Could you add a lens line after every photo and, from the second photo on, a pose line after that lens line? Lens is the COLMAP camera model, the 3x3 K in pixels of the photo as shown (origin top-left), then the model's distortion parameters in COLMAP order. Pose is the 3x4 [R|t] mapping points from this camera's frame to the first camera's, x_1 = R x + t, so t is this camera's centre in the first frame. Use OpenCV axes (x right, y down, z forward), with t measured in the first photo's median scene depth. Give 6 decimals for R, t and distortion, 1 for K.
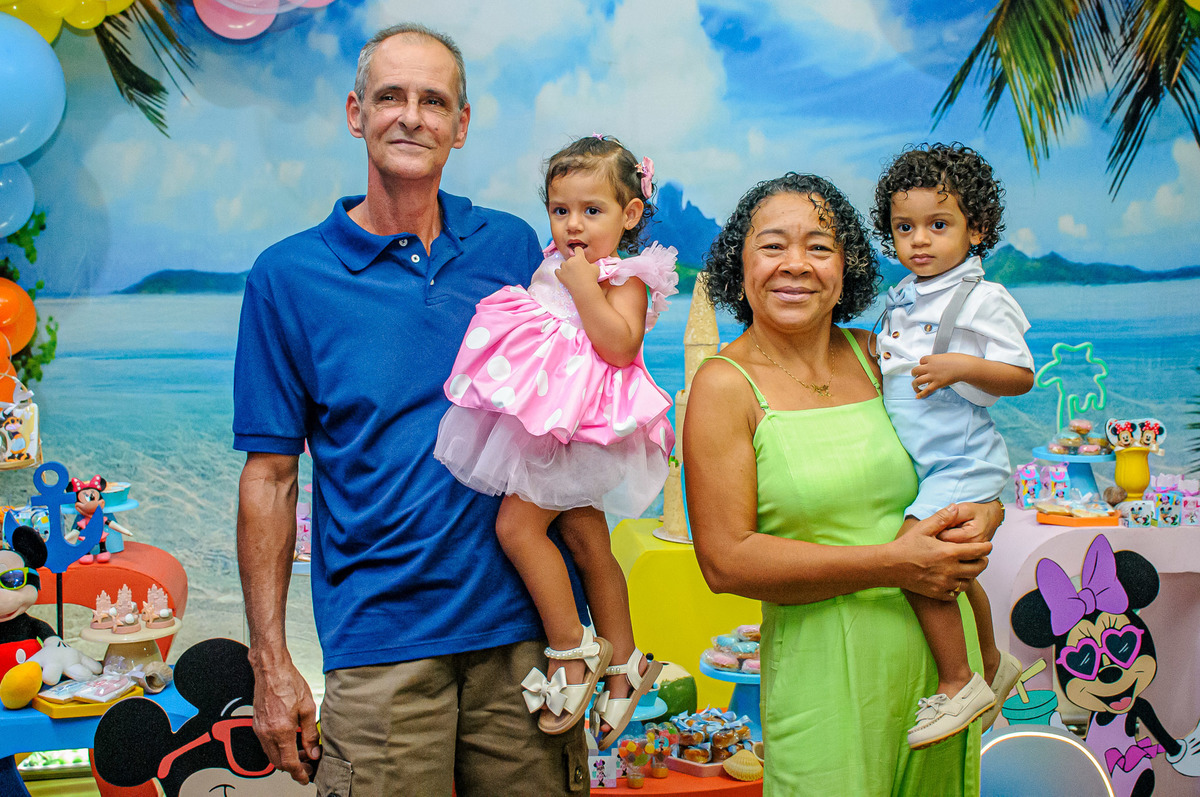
lens RADIAL K [[1575.7, 0, 598.1], [0, 1575.7, 375.6], [0, 0, 1]] dist [0.019841, 0.305054]
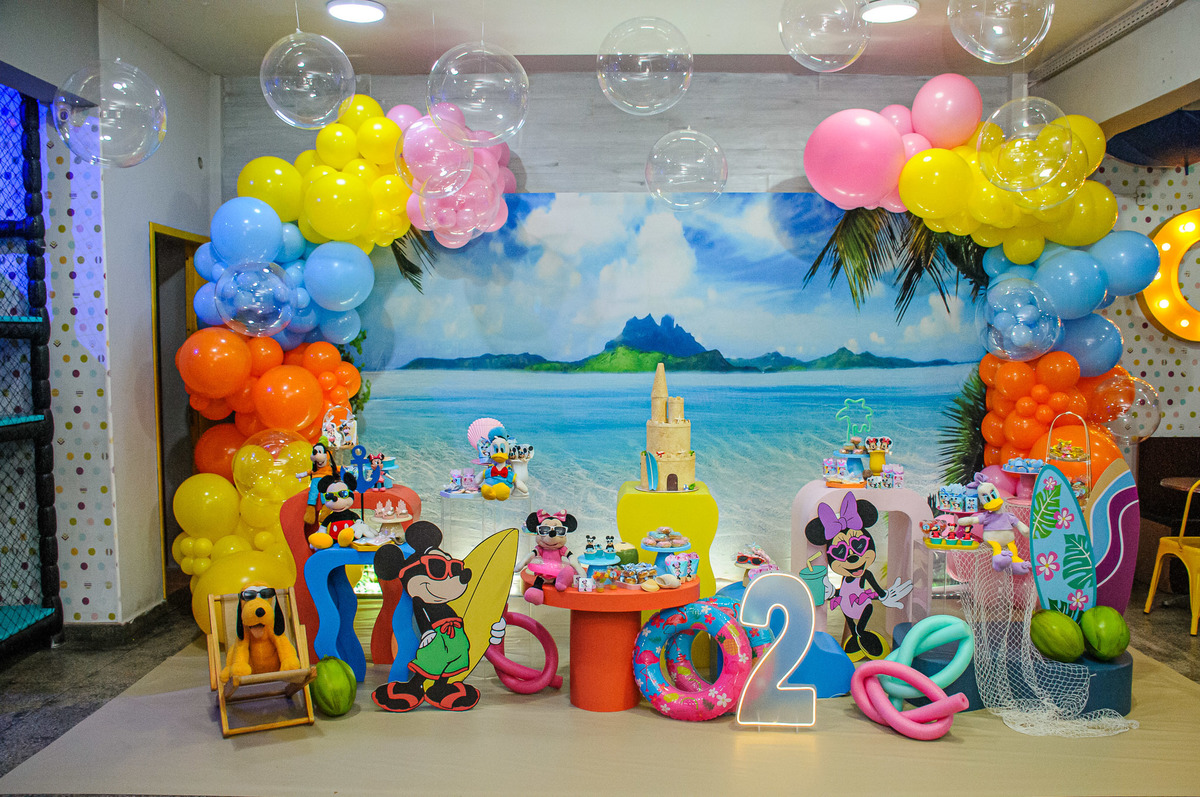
lens RADIAL K [[998.8, 0, 591.7], [0, 998.8, 418.6], [0, 0, 1]] dist [-0.101530, 0.009625]
pose [[0.991115, 0.014441, -0.132225, 0.122612], [-0.013596, 0.999881, 0.007289, 0.000061], [0.132315, -0.005426, 0.991193, -0.262694]]
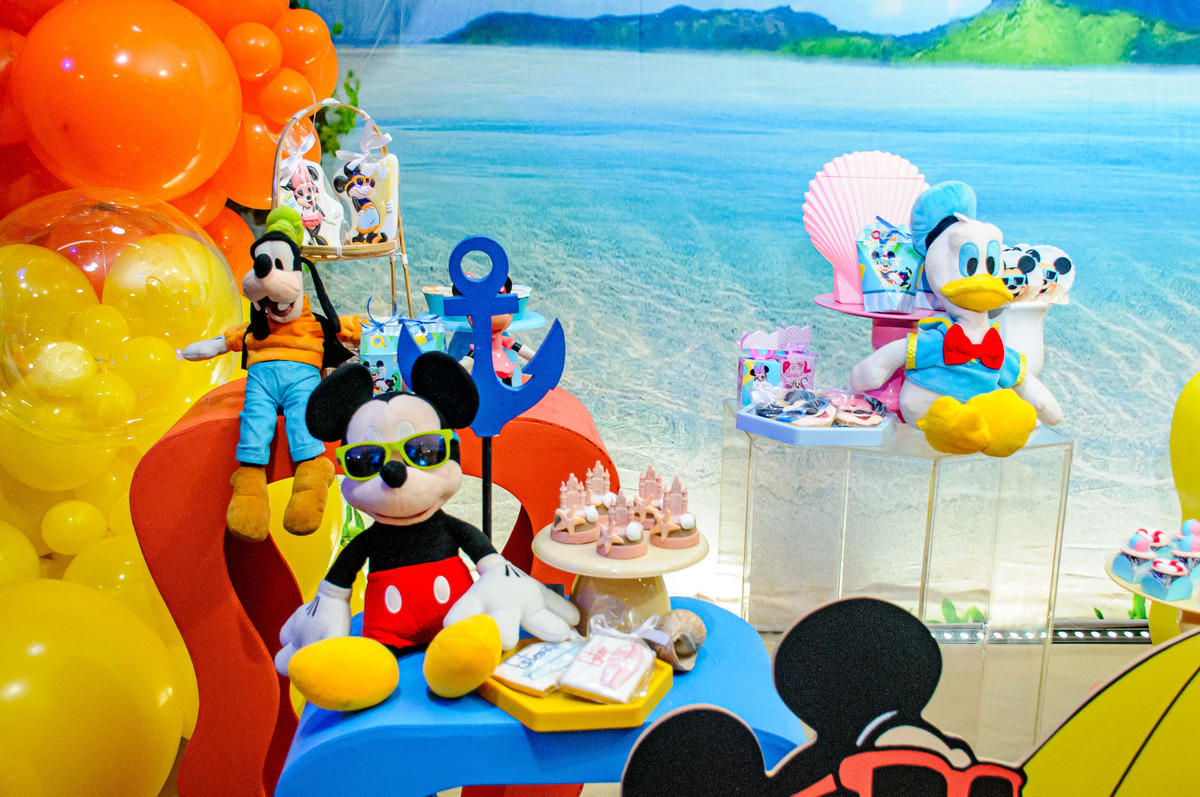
lens RADIAL K [[1274.1, 0, 602.6], [0, 1274.1, 422.2], [0, 0, 1]] dist [-0.075220, 0.172806]
pose [[0.997974, 0.037154, -0.051652, -0.184540], [-0.028813, 0.987690, 0.153749, 0.032700], [0.056728, -0.151949, 0.986759, 0.374401]]
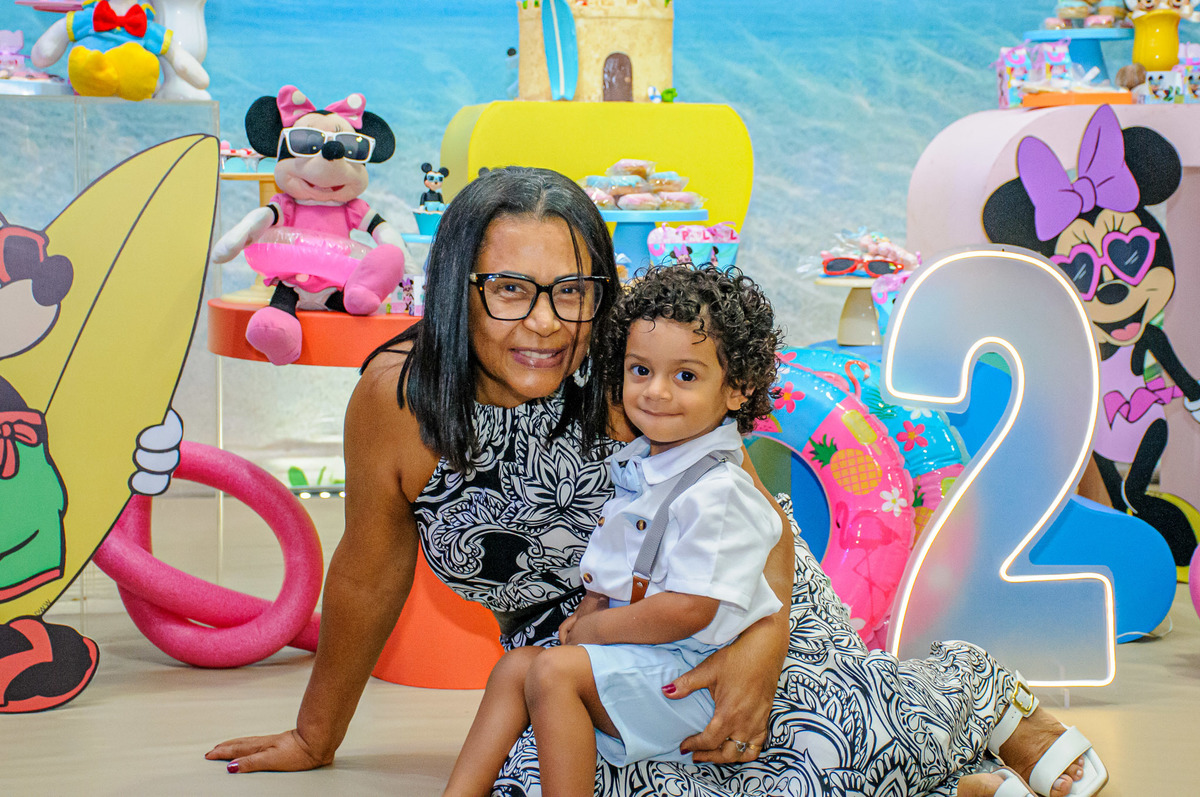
lens RADIAL K [[2403.0, 0, 595.4], [0, 2403.0, 371.2], [0, 0, 1]] dist [0.298644, 0.538735]
pose [[0.997788, 0.002728, 0.066422, 0.002168], [-0.004061, 0.999793, 0.019941, 0.163437], [-0.066353, -0.020167, 0.997592, -0.105646]]
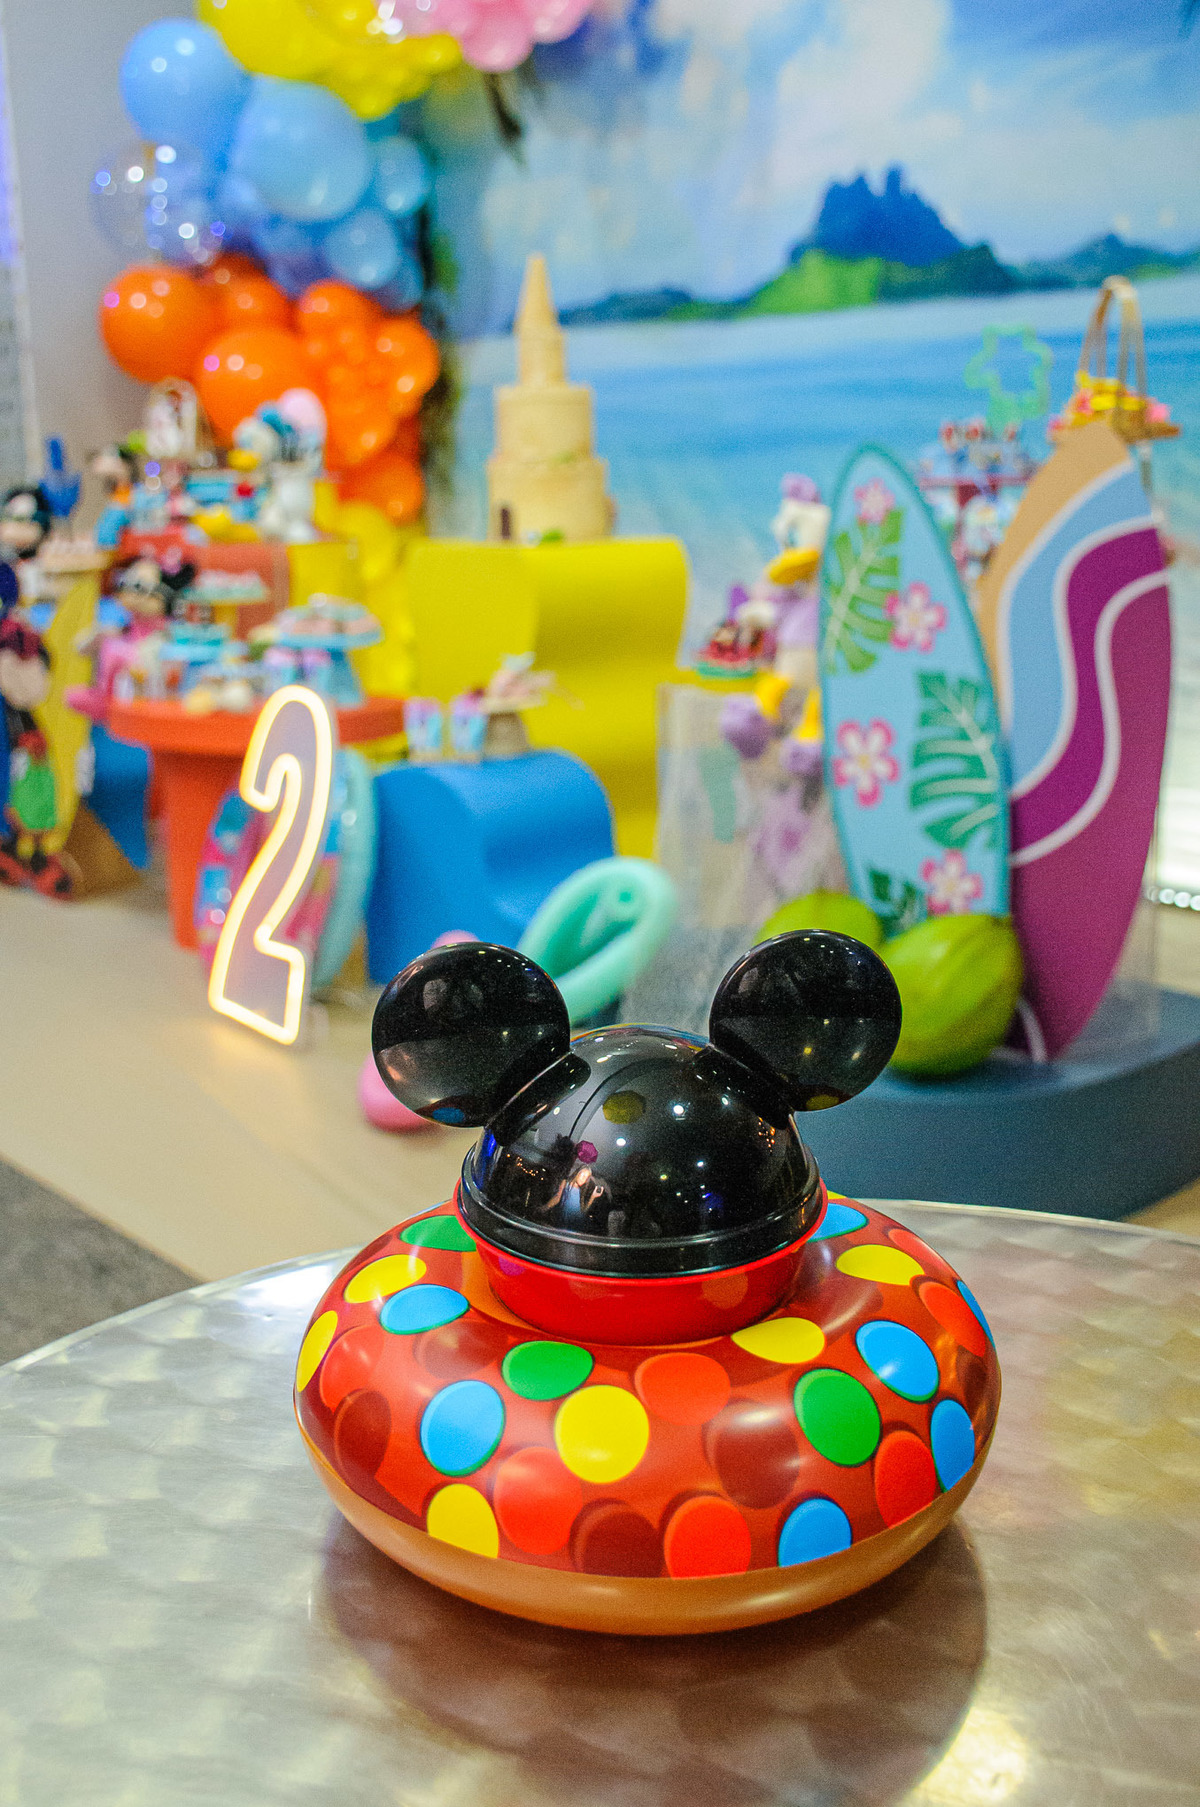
lens RADIAL K [[1918.6, 0, 600.0], [0, 1918.6, 903.5], [0, 0, 1]] dist [-0.075220, 0.172806]
pose [[0.561881, 0.187366, -0.805719, 0.859942], [-0.045839, 0.979567, 0.195827, 0.070504], [0.825947, -0.073098, 0.558989, 0.300336]]
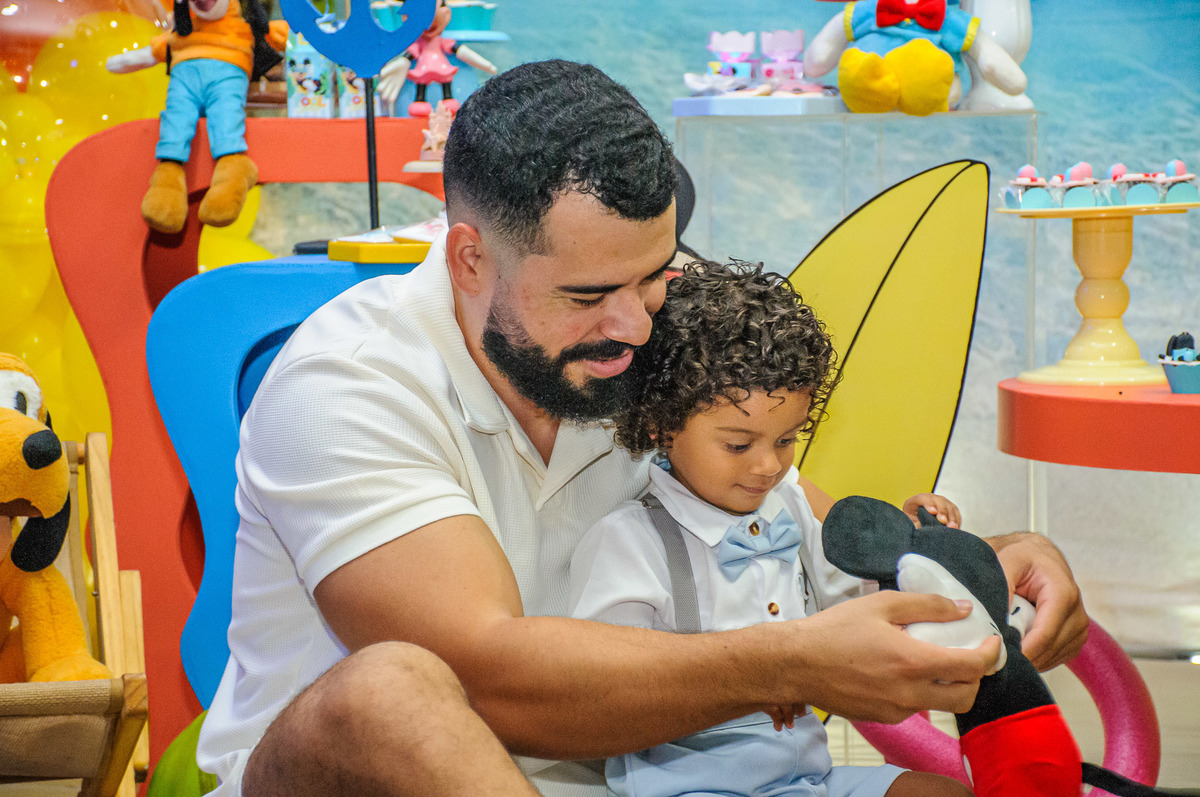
lens RADIAL K [[3614.7, 0, 600.0], [0, 3614.7, 398.5], [0, 0, 1]] dist [1.031012, -0.266827]
pose [[0.960186, 0.011188, -0.279138, 0.083135], [-0.011975, 0.999928, -0.001115, 0.163341], [0.279105, 0.004413, 0.960250, -0.191187]]
